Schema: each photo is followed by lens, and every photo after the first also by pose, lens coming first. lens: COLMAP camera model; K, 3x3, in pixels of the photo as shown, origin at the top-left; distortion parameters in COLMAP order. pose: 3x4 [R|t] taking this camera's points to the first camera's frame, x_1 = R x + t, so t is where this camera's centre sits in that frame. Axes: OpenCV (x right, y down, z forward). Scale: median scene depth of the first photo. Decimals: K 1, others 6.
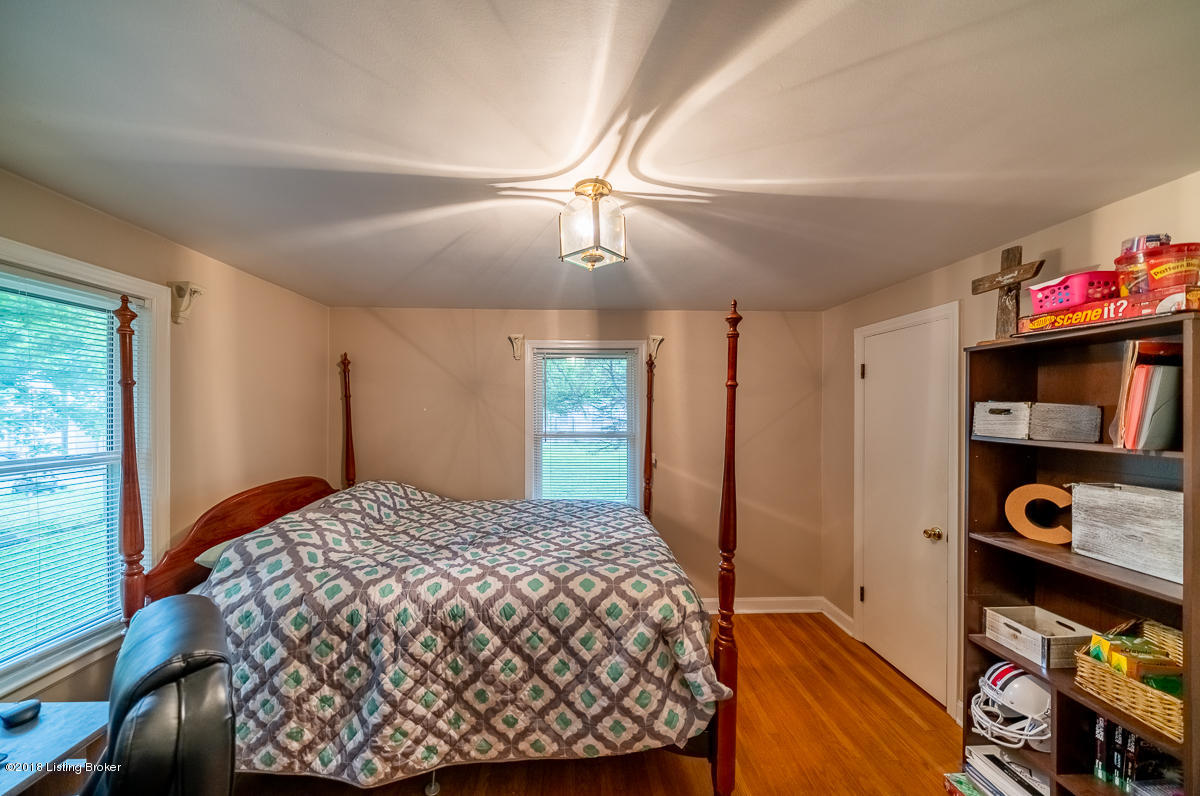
lens RADIAL K [[409.5, 0, 586.2], [0, 409.5, 413.9], [0, 0, 1]] dist [-0.002382, -0.000102]
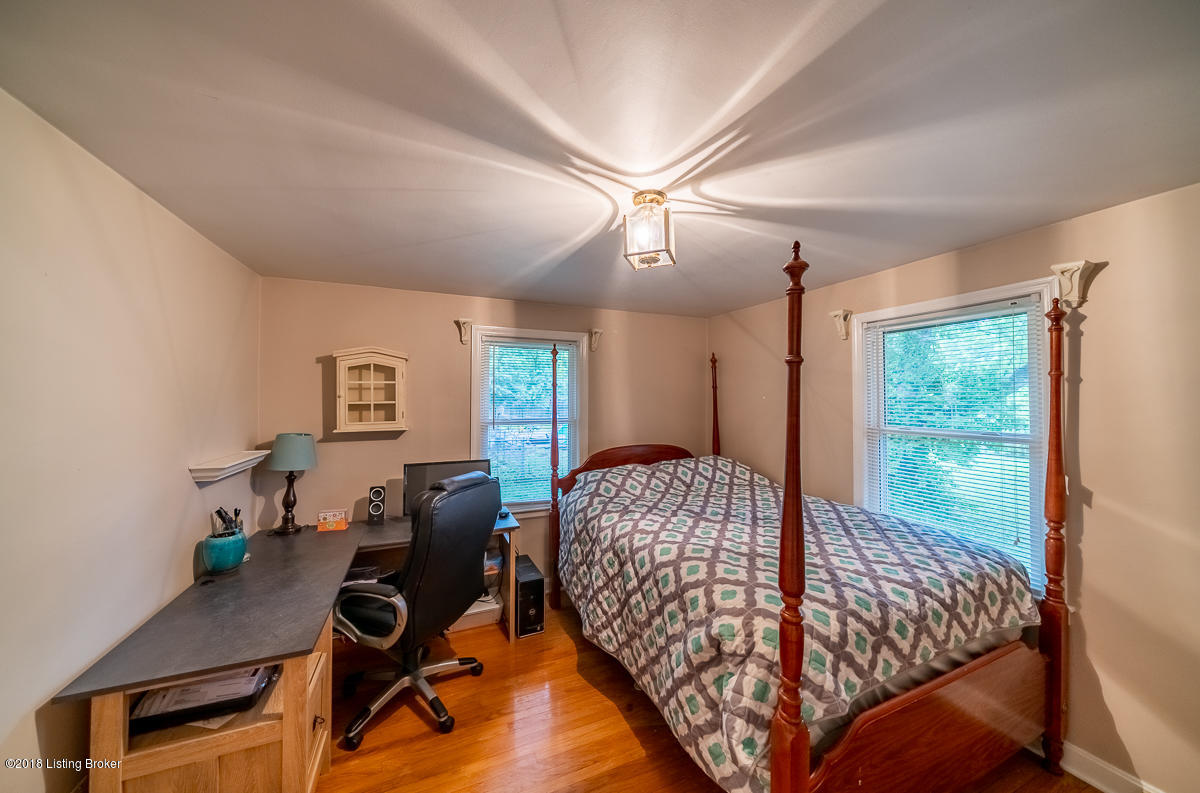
lens RADIAL K [[409.5, 0, 598.9], [0, 409.5, 395.5], [0, 0, 1]] dist [-0.002382, -0.000102]
pose [[0.365766, -0.005226, -0.930692, 0.848673], [-0.011421, 0.999884, -0.010103, -0.000145], [0.930637, 0.014324, 0.365664, 0.403553]]
